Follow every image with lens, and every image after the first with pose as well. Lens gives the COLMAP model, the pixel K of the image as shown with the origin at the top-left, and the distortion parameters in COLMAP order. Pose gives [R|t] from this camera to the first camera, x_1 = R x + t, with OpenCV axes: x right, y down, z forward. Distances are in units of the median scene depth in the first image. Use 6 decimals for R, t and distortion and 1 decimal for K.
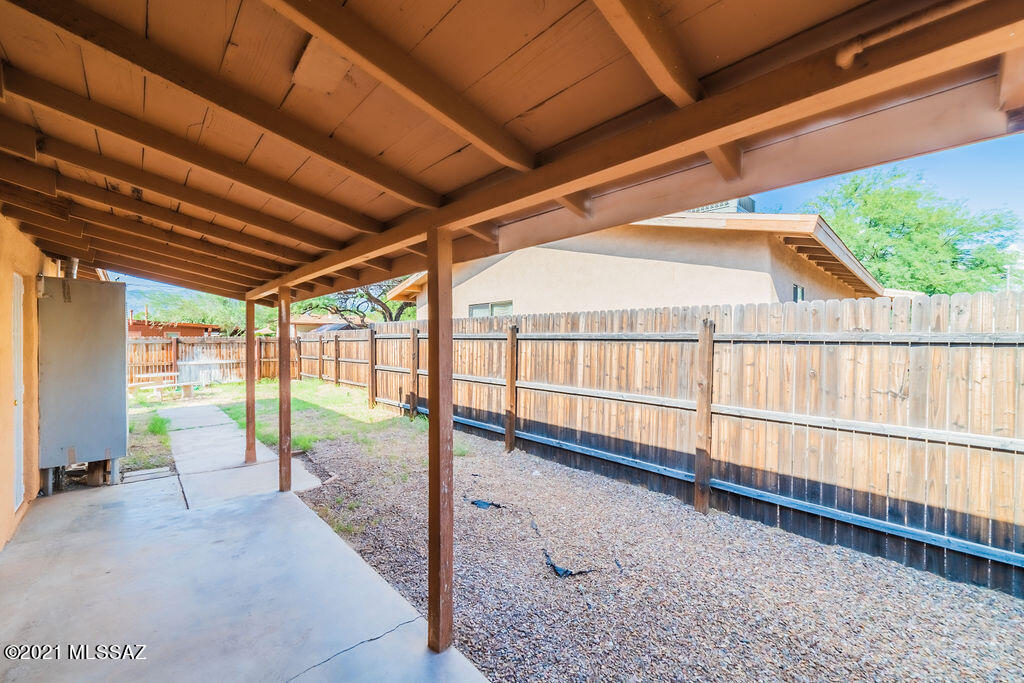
lens RADIAL K [[400.7, 0, 507.2], [0, 400.7, 343.8], [0, 0, 1]] dist [0.002038, 0.000154]
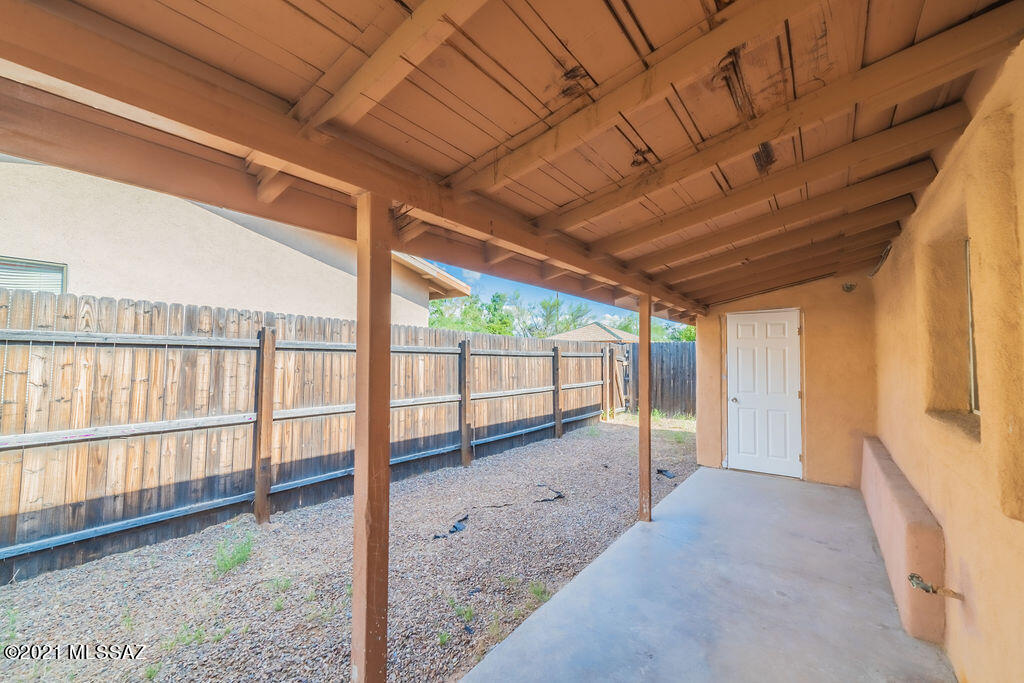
lens RADIAL K [[400.7, 0, 507.2], [0, 400.7, 343.8], [0, 0, 1]] dist [0.002038, 0.000154]
pose [[-0.139119, 0.012118, 0.990201, -0.843367], [-0.015187, 0.999781, -0.014369, -0.020768], [-0.990159, -0.017038, -0.138905, 0.854034]]
